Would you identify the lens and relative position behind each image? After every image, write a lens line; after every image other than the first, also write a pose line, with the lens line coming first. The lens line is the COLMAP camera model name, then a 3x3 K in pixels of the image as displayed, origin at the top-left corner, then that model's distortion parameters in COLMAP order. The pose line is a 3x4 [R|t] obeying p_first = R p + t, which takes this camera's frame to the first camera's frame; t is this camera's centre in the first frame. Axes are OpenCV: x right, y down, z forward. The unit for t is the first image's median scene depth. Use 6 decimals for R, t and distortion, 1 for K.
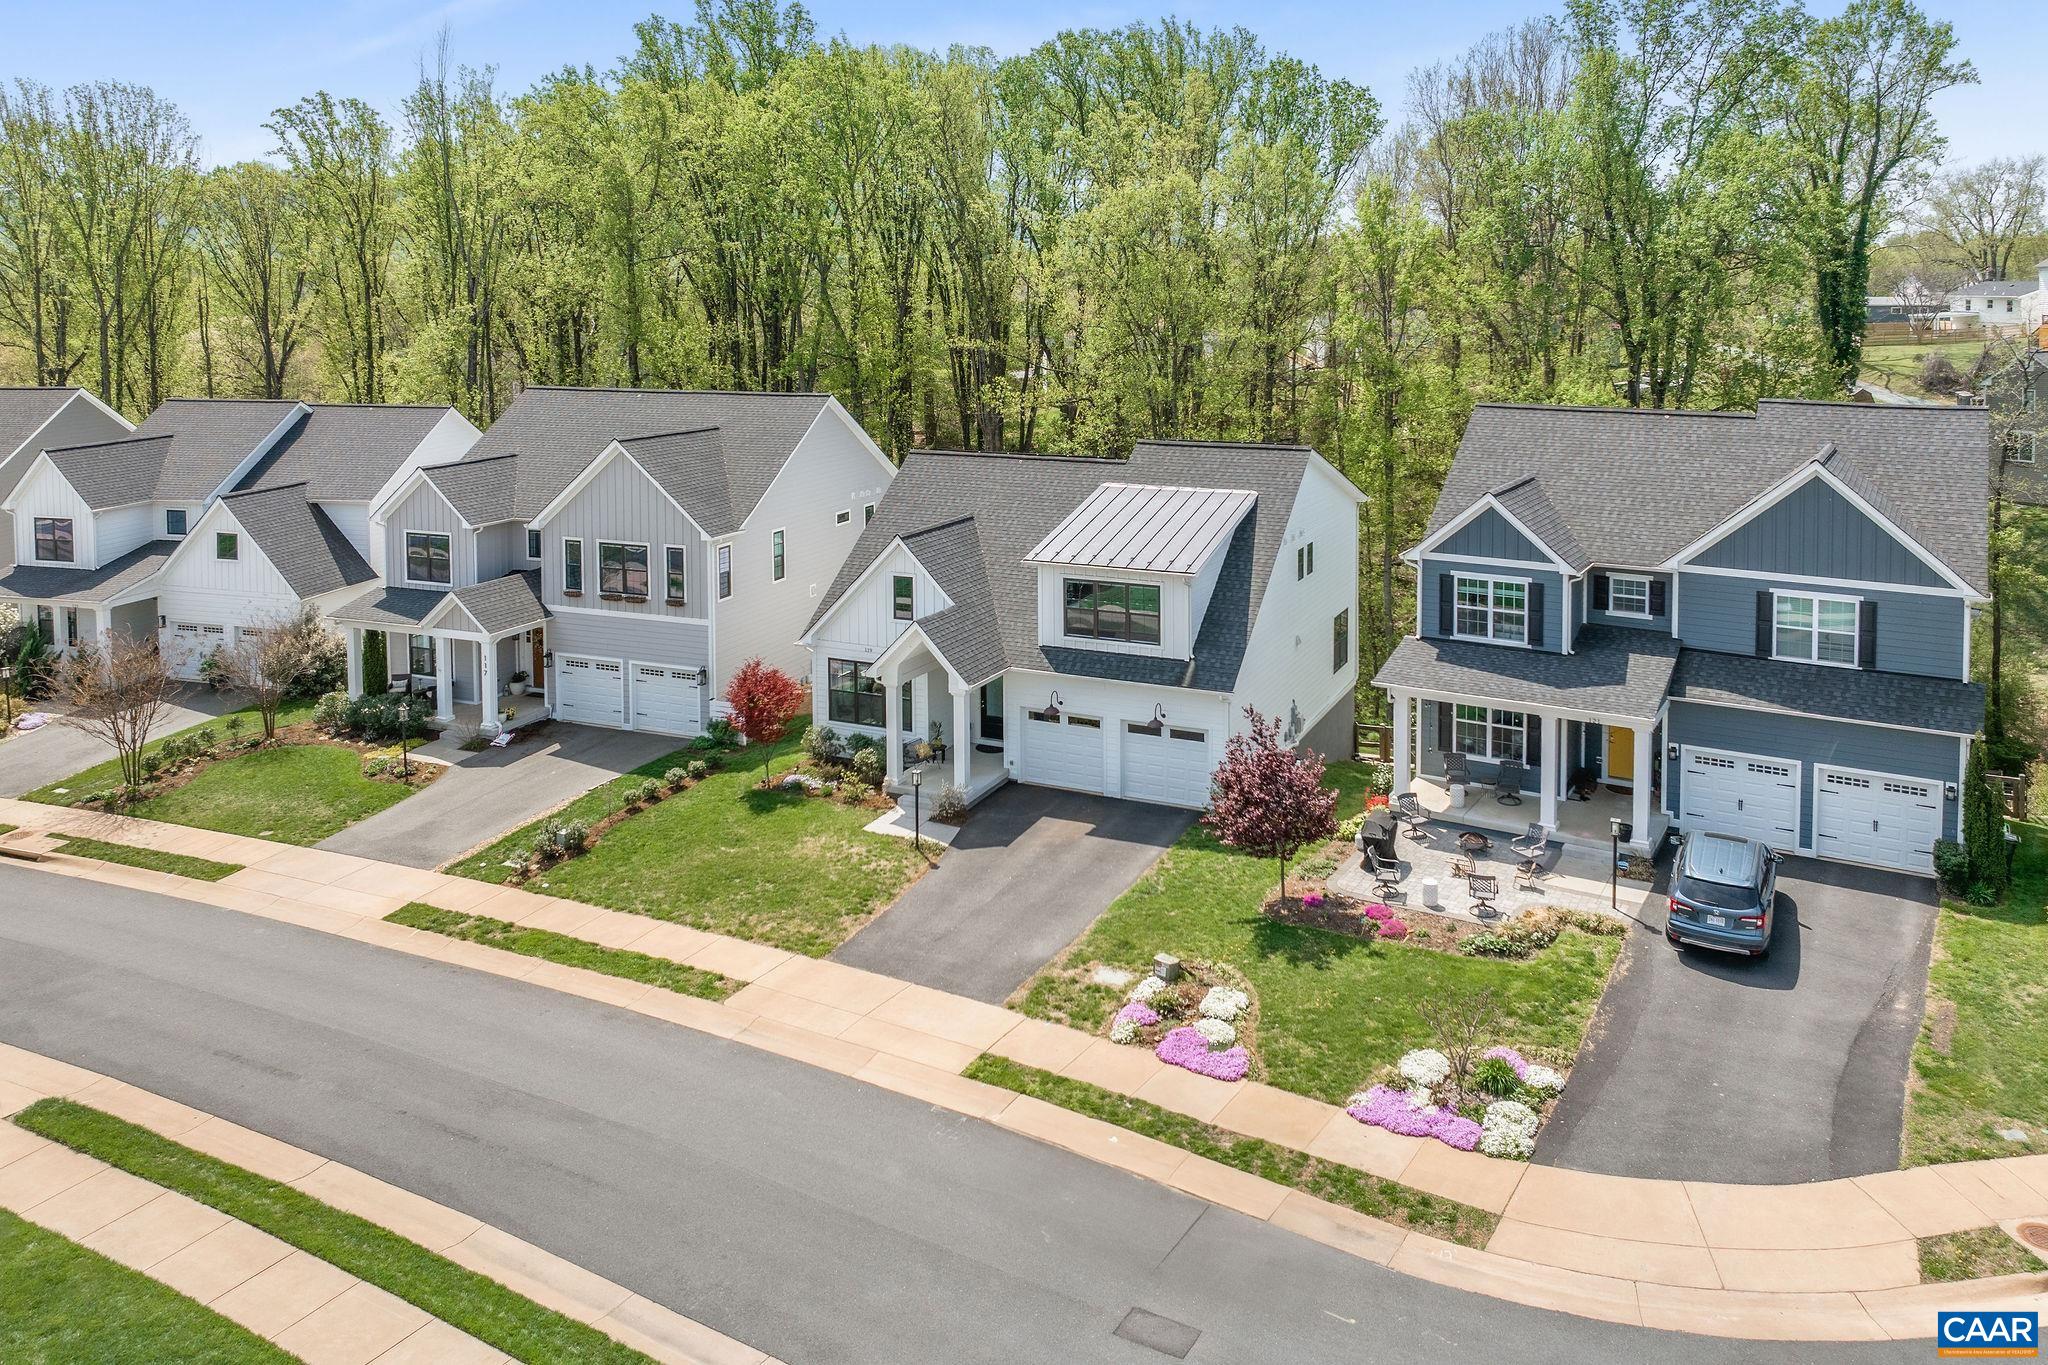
lens RADIAL K [[1562.2, 0, 1091.3], [0, 1562.2, 473.2], [0, 0, 1]] dist [-0.037178, -0.003036]
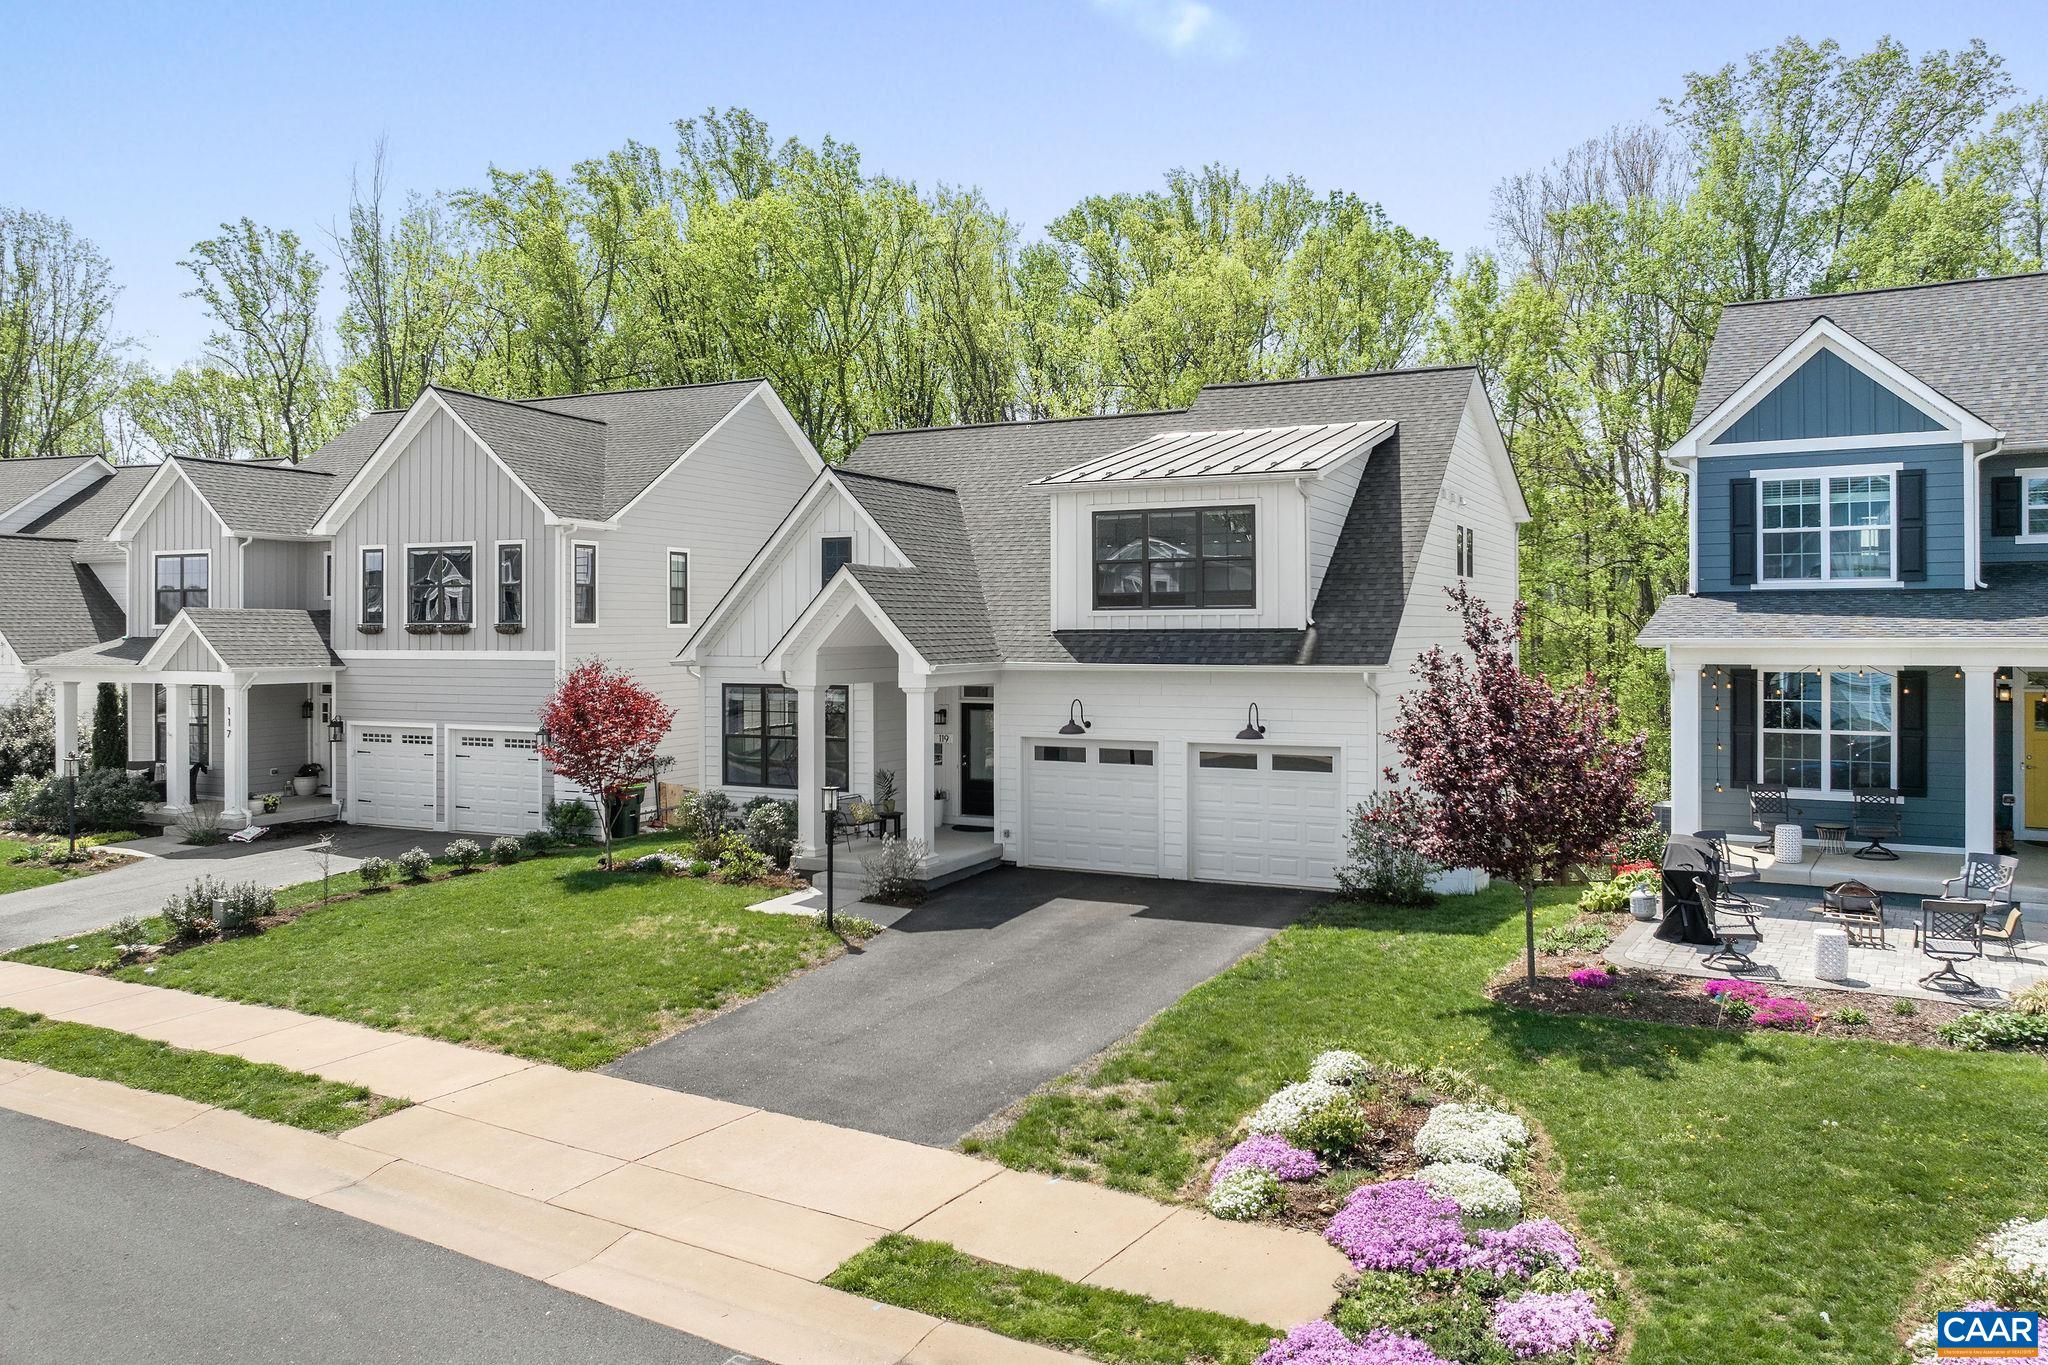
lens RADIAL K [[1518.7, 0, 1081.2], [0, 1518.7, 681.9], [0, 0, 1]] dist [-0.053819, -0.004247]
pose [[0.999707, 0.000226, -0.024212, -0.008447], [-0.002306, 0.996301, -0.085903, 0.195551], [0.024103, 0.085933, 0.996009, 0.446252]]
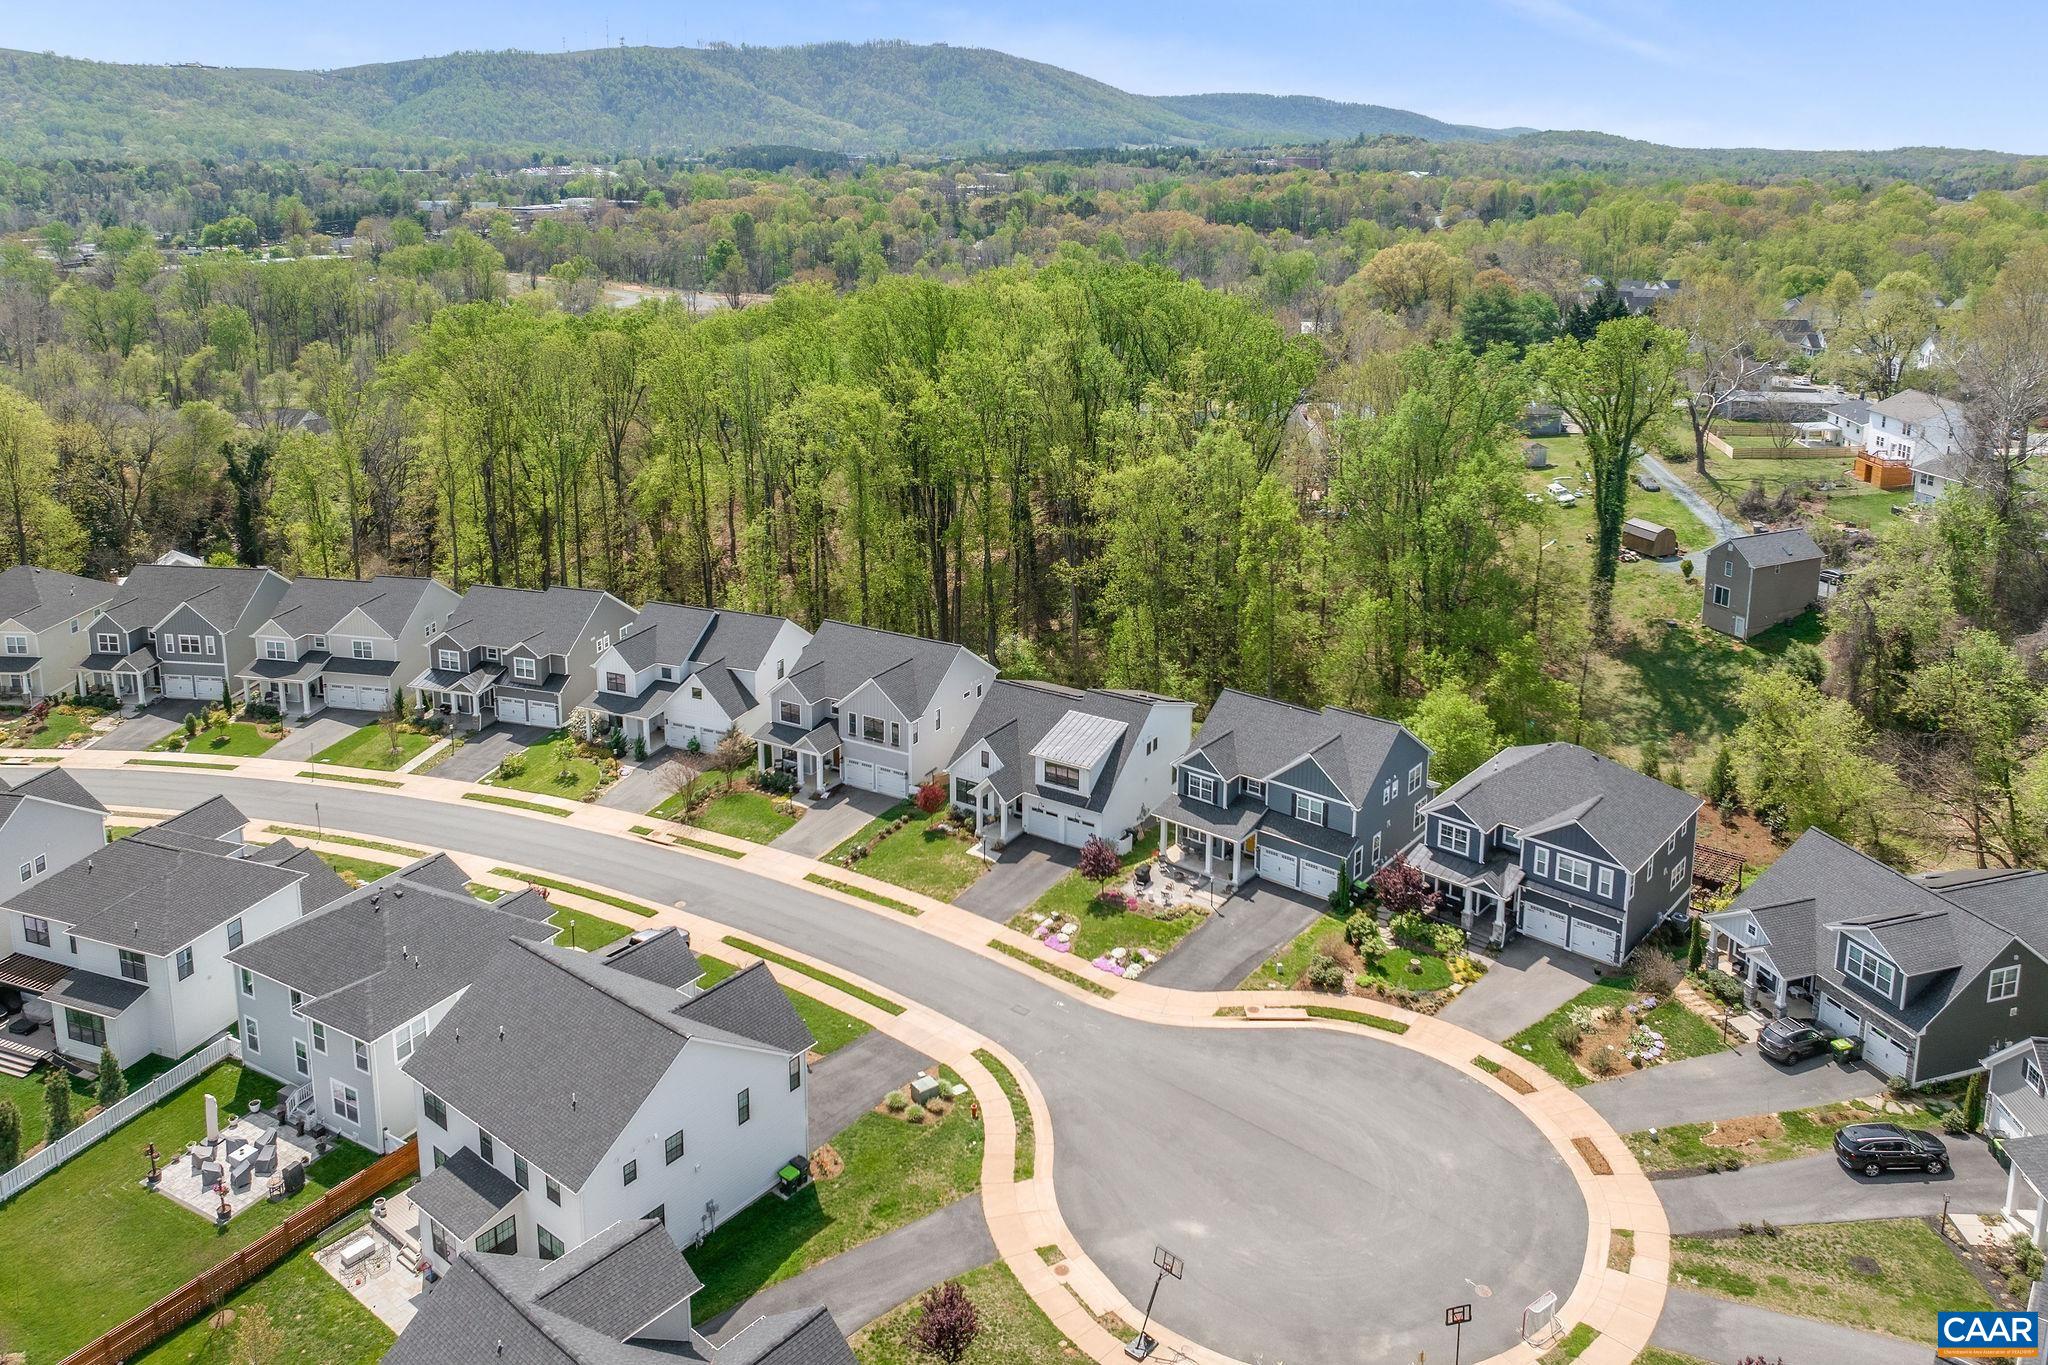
lens RADIAL K [[1518.7, 0, 1081.2], [0, 1518.7, 681.9], [0, 0, 1]] dist [-0.053819, -0.004247]
pose [[0.993142, 0.051737, -0.104848, 0.320562], [-0.026804, 0.973631, 0.226548, -0.677685], [0.113804, -0.222184, 0.968340, -1.501627]]
